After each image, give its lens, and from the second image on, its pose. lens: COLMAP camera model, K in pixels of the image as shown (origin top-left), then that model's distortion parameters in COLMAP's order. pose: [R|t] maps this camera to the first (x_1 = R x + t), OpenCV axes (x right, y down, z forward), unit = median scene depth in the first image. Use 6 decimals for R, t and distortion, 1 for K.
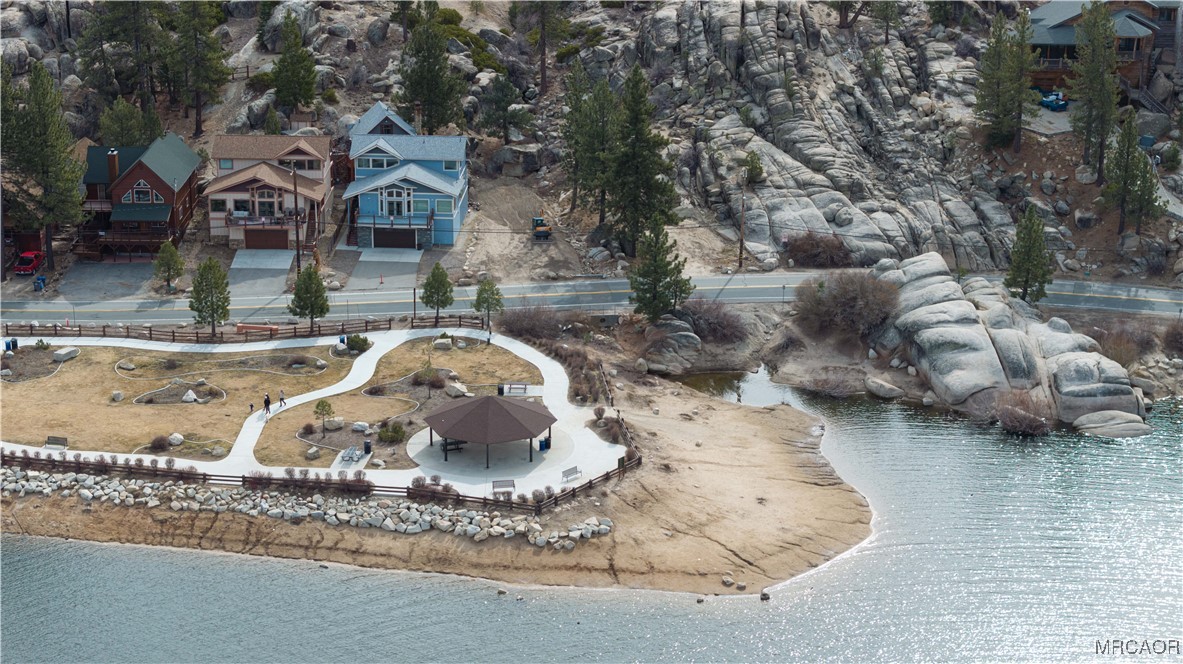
lens RADIAL K [[2351.4, 0, 591.5], [0, 2351.4, 332.0], [0, 0, 1]] dist [0.054262, 0.091341]
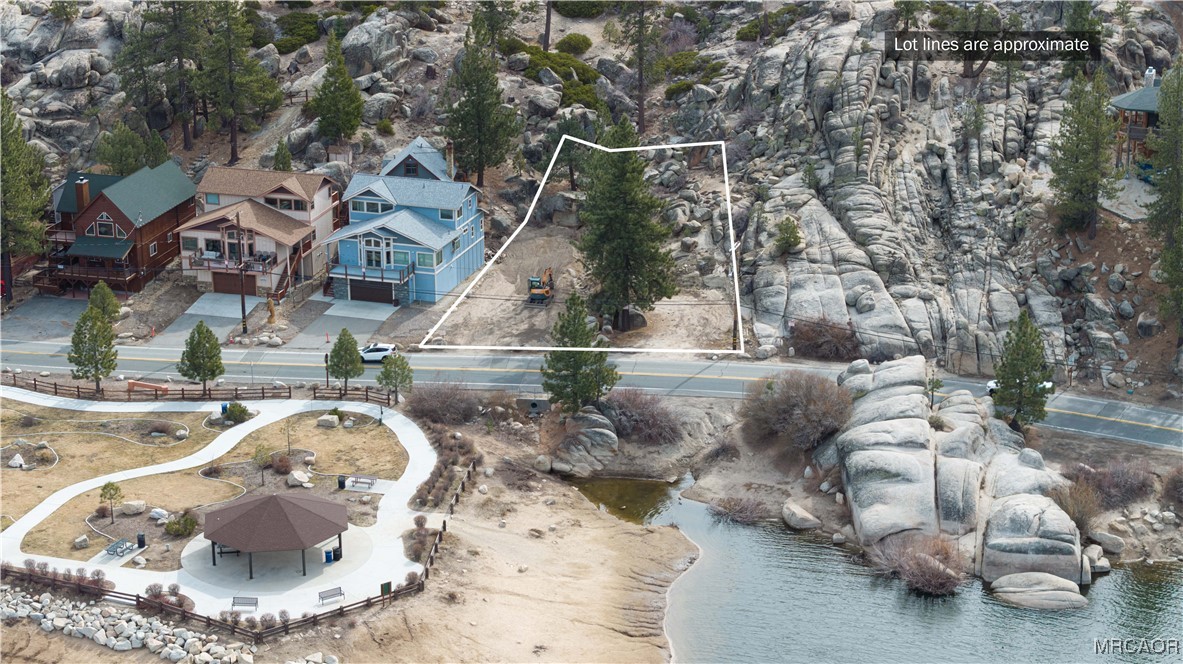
lens RADIAL K [[2351.4, 0, 591.5], [0, 2351.4, 332.0], [0, 0, 1]] dist [0.054262, 0.091341]
pose [[0.966900, 0.072448, -0.244653, 0.224549], [-0.071152, 0.997365, 0.014144, -0.043457], [0.245033, 0.003732, 0.969507, 0.138201]]
